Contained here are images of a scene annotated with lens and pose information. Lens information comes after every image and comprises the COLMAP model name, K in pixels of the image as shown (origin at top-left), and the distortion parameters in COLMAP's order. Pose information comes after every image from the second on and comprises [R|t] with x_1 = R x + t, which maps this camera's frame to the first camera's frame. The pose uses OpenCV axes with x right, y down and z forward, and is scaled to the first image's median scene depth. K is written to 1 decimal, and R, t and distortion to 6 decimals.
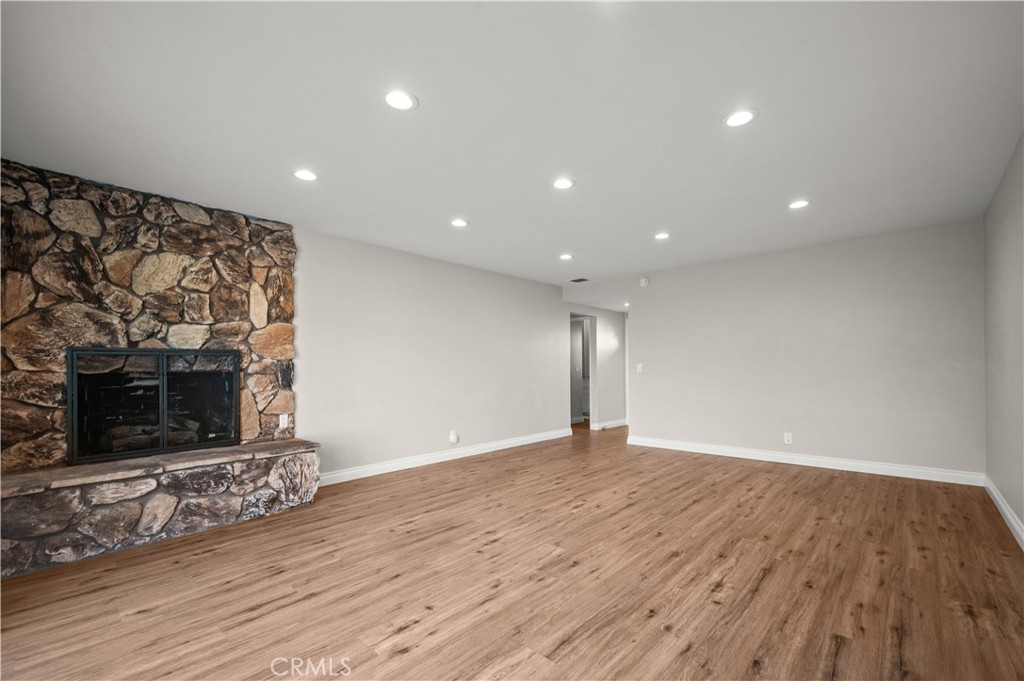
lens RADIAL K [[441.0, 0, 523.5], [0, 441.0, 368.1], [0, 0, 1]] dist [-0.000929, -0.000913]
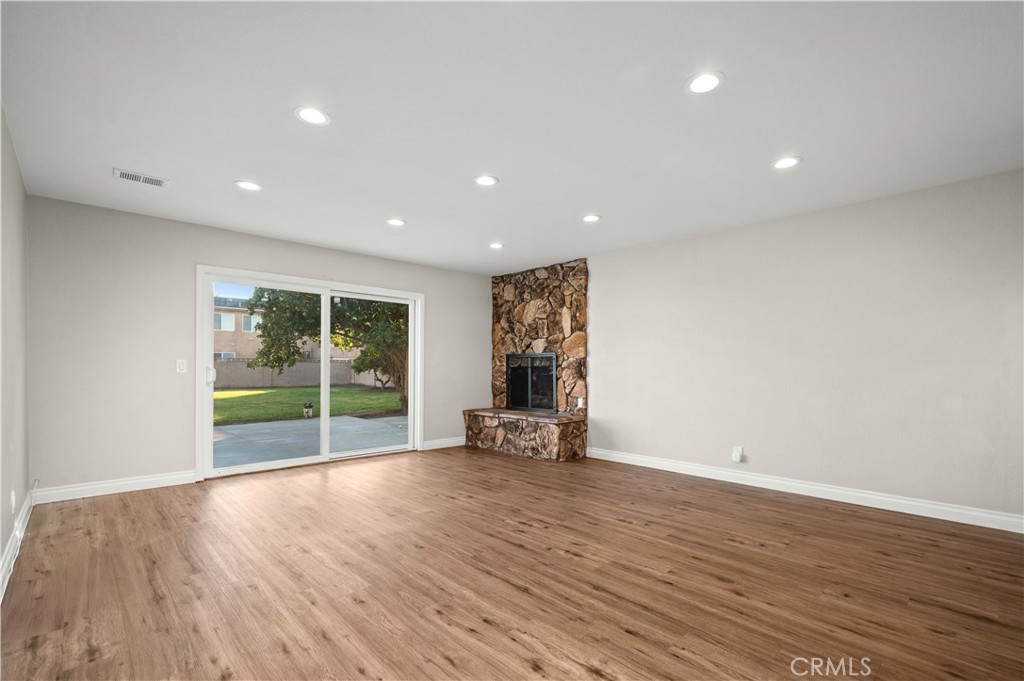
lens RADIAL K [[465.7, 0, 535.7], [0, 465.7, 376.3], [0, 0, 1]] dist [-0.003274, 0.000525]
pose [[-0.067940, 0.030921, -0.997210, 1.069099], [0.000826, 0.999521, 0.030937, -0.009457], [0.997689, 0.001278, -0.067933, 1.115421]]
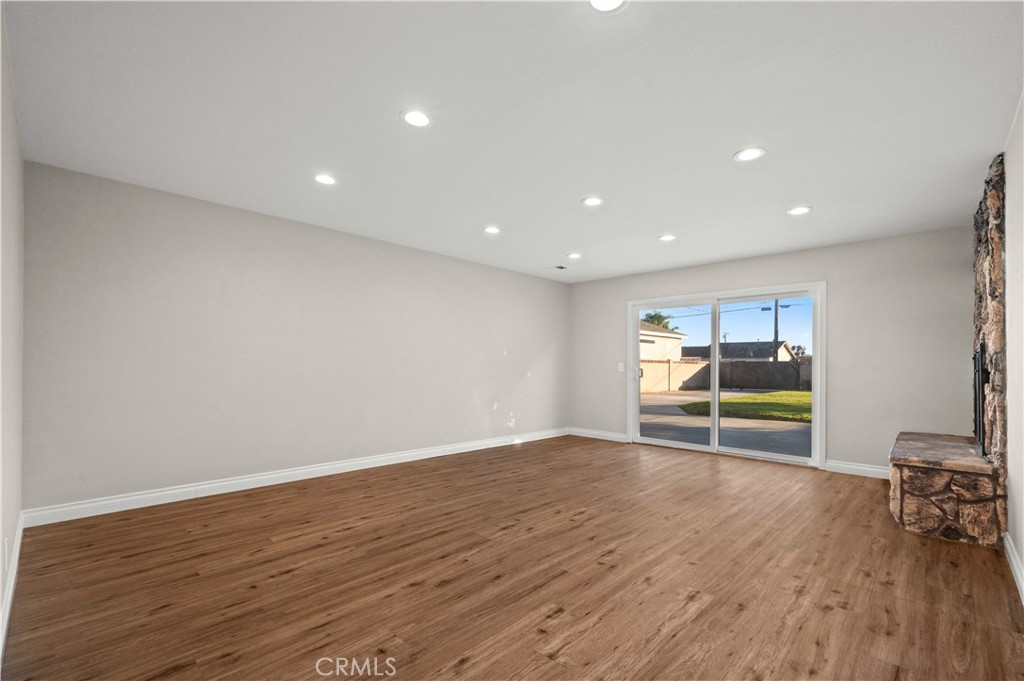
lens RADIAL K [[441.0, 0, 523.7], [0, 441.0, 358.1], [0, 0, 1]] dist [-0.000929, -0.000913]
pose [[-0.999691, 0.002154, 0.024783, 0.225045], [0.001611, 0.999759, -0.021908, 0.004290], [-0.024825, -0.021861, -0.999453, 2.001892]]
